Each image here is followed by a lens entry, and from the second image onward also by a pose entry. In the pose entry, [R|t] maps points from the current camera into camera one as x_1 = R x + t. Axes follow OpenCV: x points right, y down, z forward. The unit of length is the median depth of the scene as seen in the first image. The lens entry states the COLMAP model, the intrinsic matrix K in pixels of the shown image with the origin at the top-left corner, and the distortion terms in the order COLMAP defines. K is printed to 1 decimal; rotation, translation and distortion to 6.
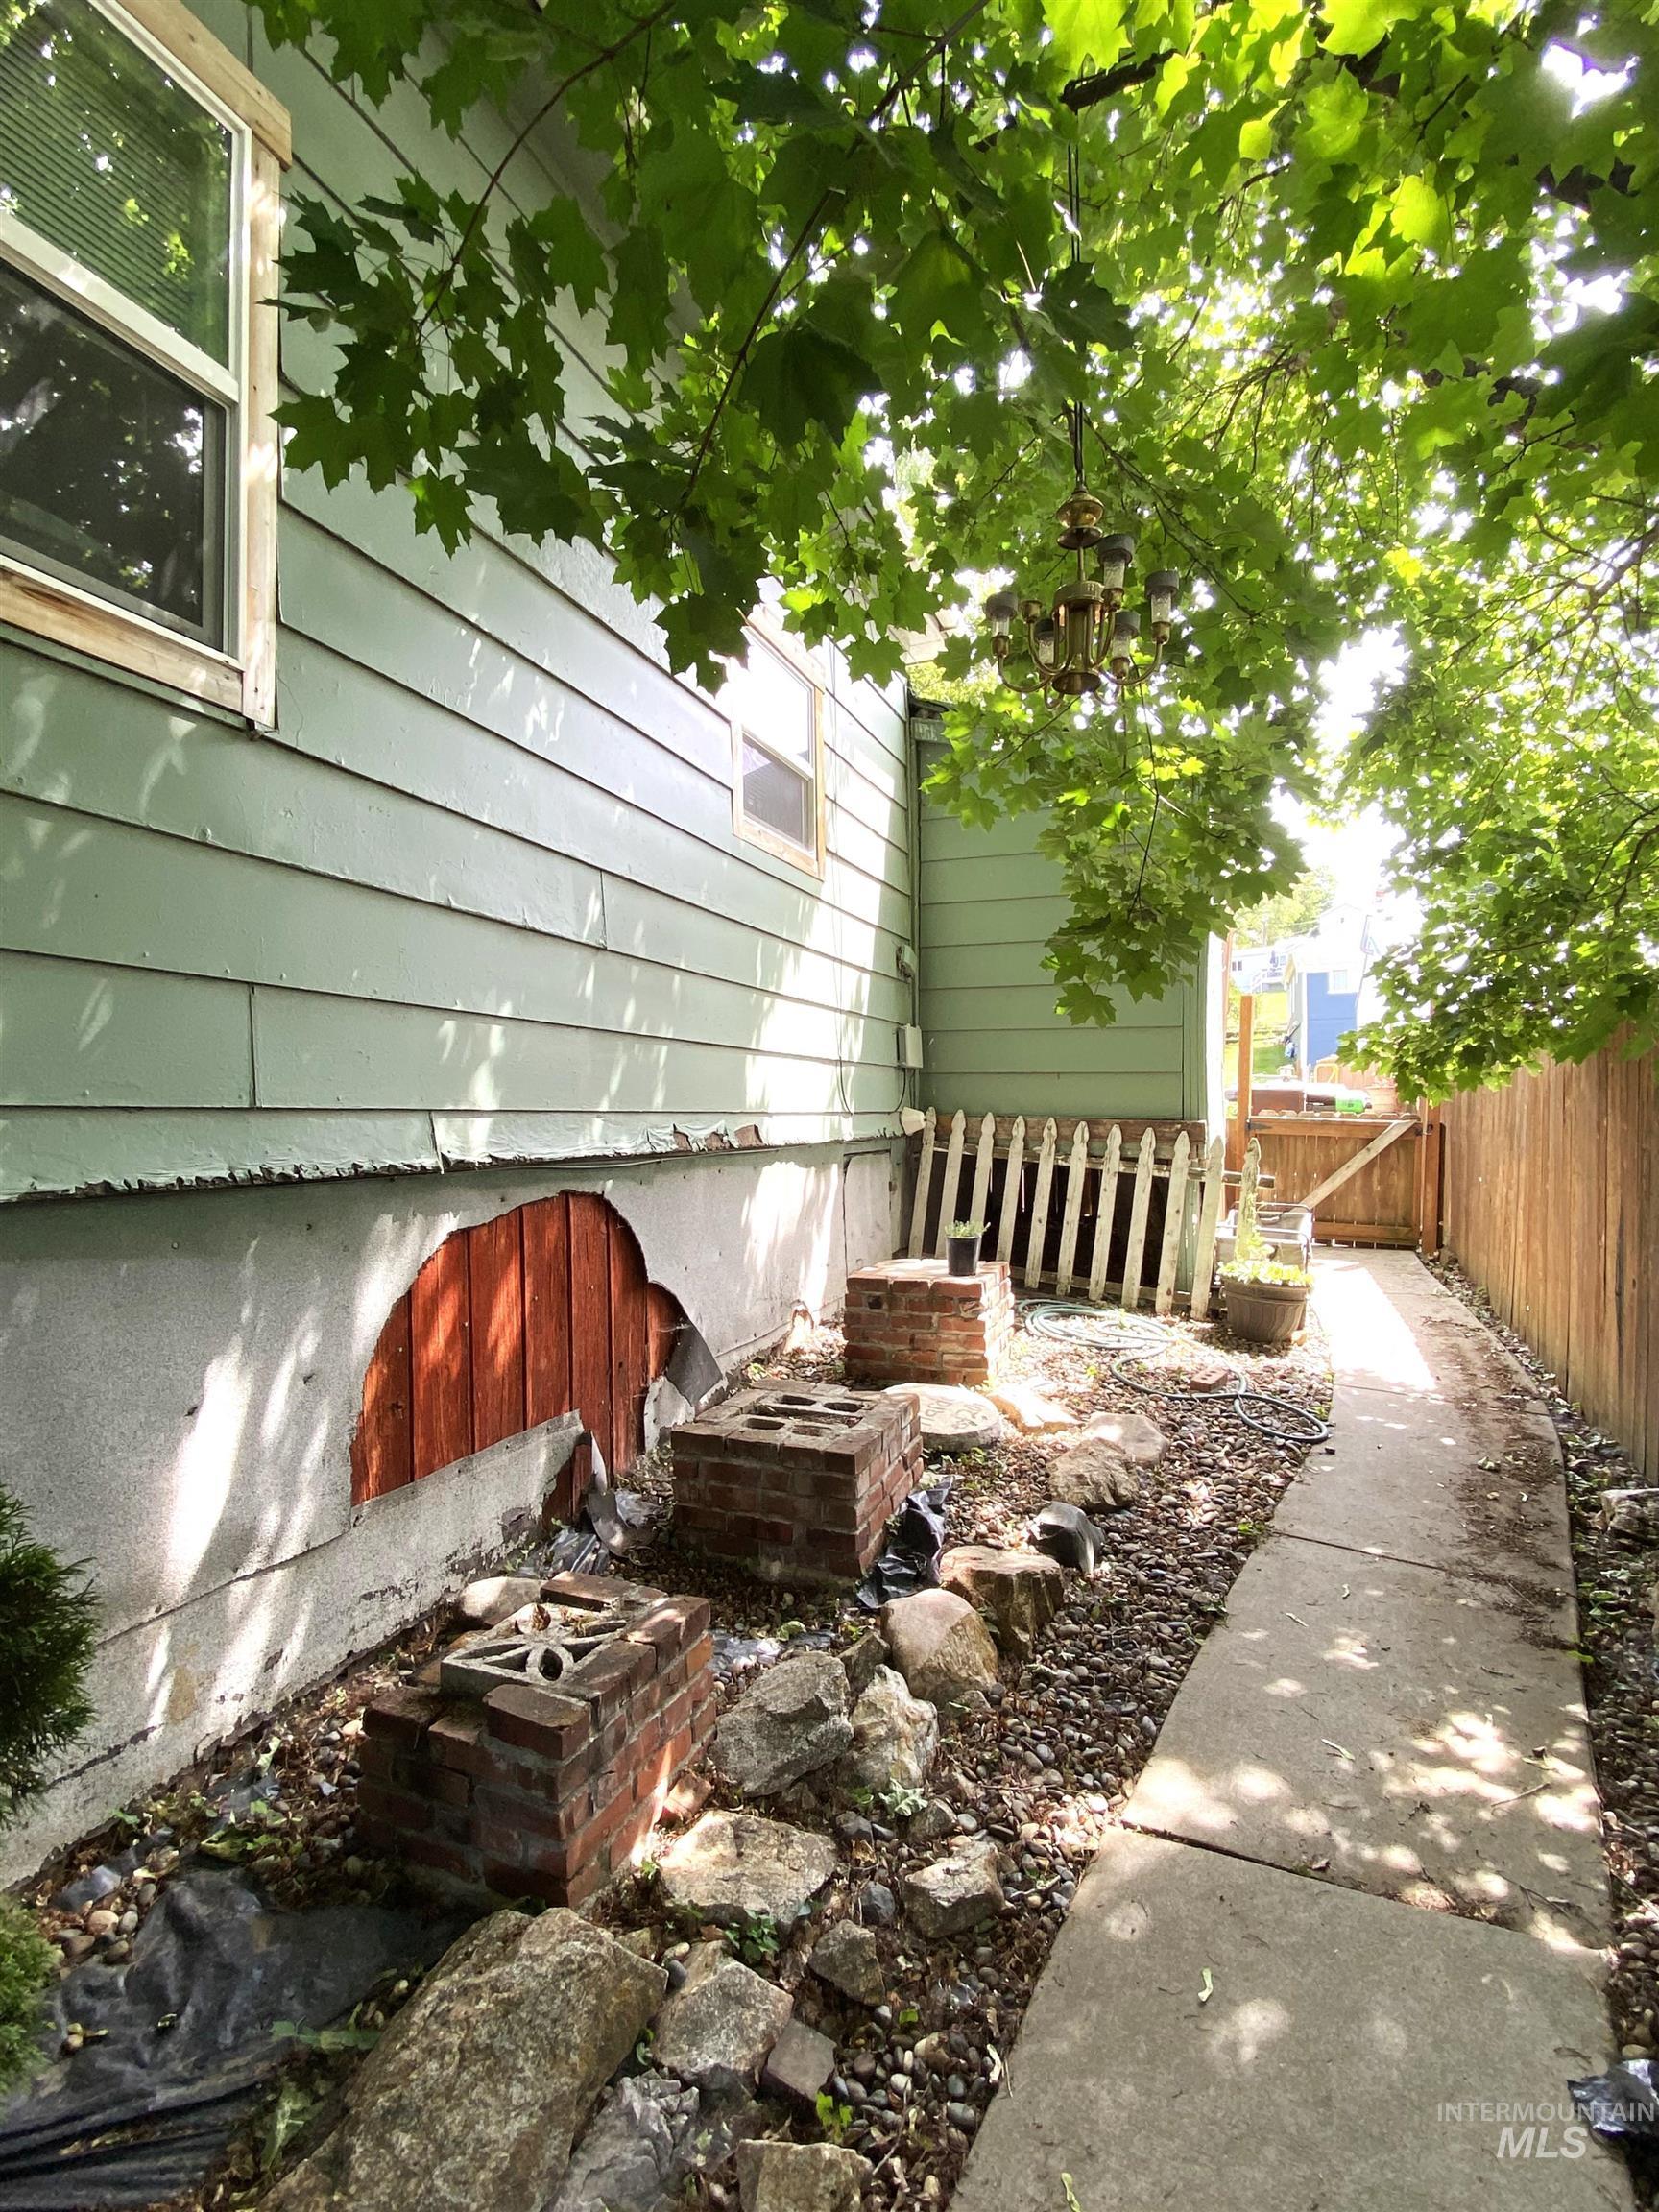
lens RADIAL K [[1055.6, 0, 825.0], [0, 1055.6, 1109.6], [0, 0, 1]] dist [0.031299, -0.042317]
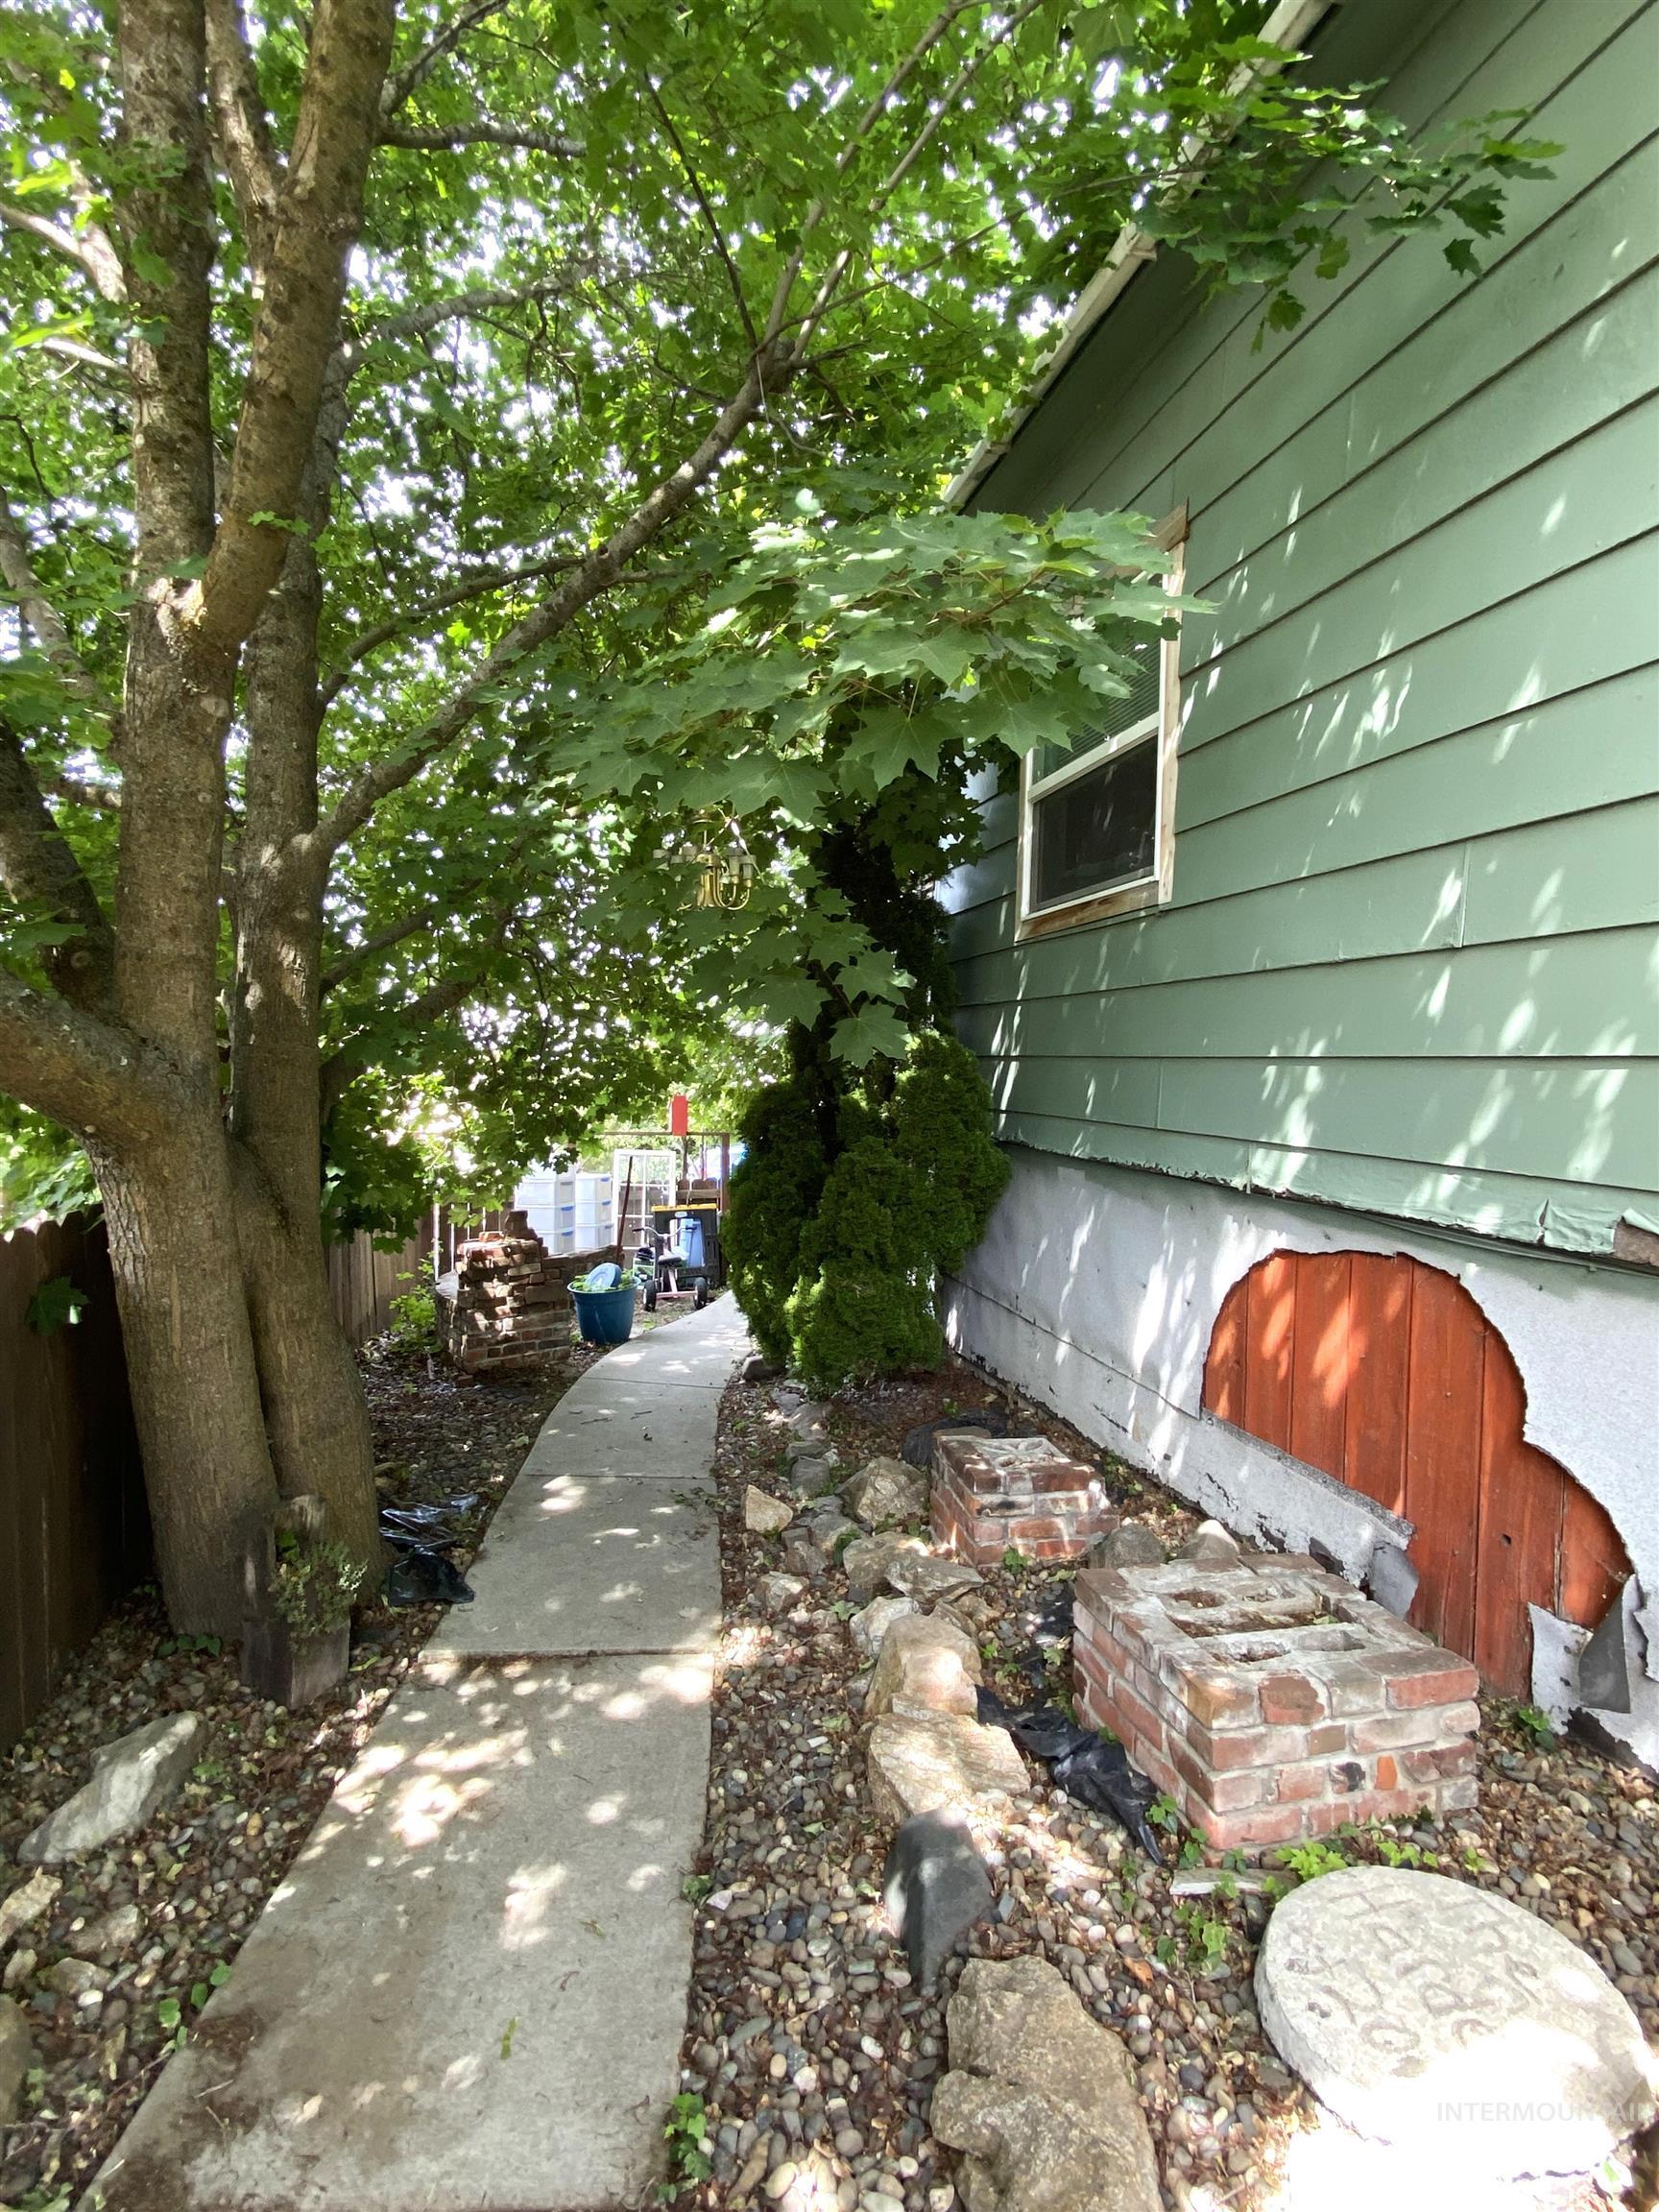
lens RADIAL K [[1055.6, 0, 825.0], [0, 1055.6, 1109.6], [0, 0, 1]] dist [0.031299, -0.042317]
pose [[-0.816451, 0.024784, -0.576882, 0.804609], [-0.001891, 0.998958, 0.045593, -0.098388], [0.577411, 0.038316, -0.815554, 1.860836]]
